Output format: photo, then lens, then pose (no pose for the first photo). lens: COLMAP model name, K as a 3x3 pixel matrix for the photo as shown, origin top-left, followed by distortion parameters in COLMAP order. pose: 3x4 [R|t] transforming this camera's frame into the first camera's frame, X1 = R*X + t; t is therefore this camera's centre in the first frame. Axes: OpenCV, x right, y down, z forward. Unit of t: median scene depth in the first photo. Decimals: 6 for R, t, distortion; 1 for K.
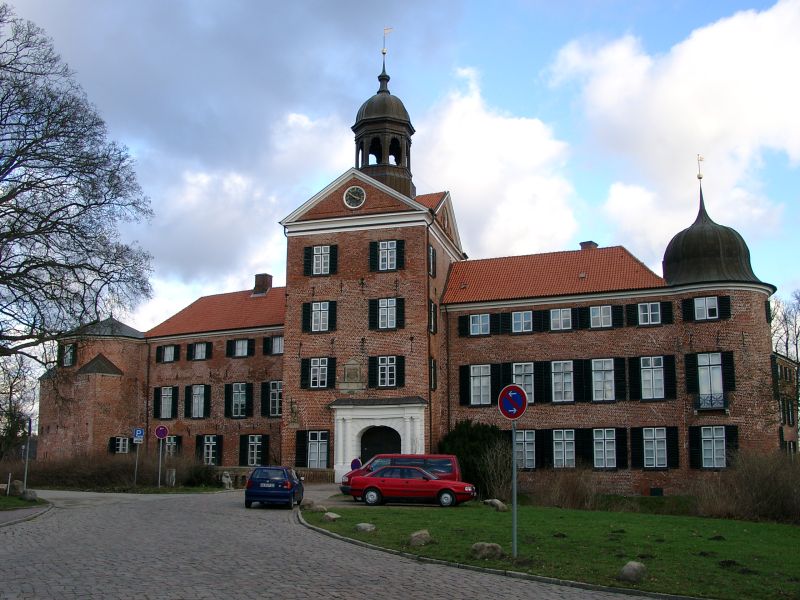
lens RADIAL K [[802.6, 0, 411.9], [0, 802.6, 307.2], [0, 0, 1]] dist [-0.119887, 0.000000]
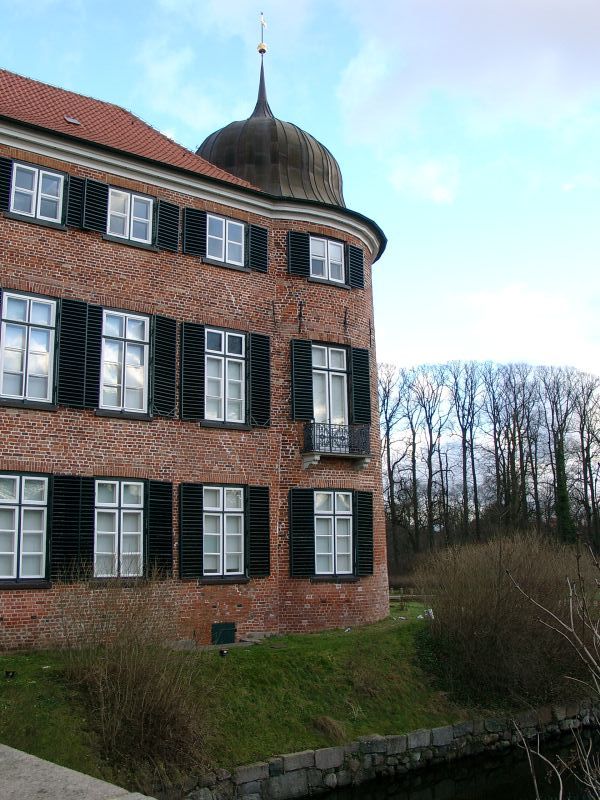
lens RADIAL K [[802.6, 0, 293.1], [0, 802.6, 400.3], [0, 0, 1]] dist [-0.119887, 0.000000]
pose [[0.501628, 0.153903, 0.851283, -0.061323], [-0.148024, 0.984805, -0.090818, 0.131606], [-0.852325, -0.080453, 0.516787, 0.695092]]
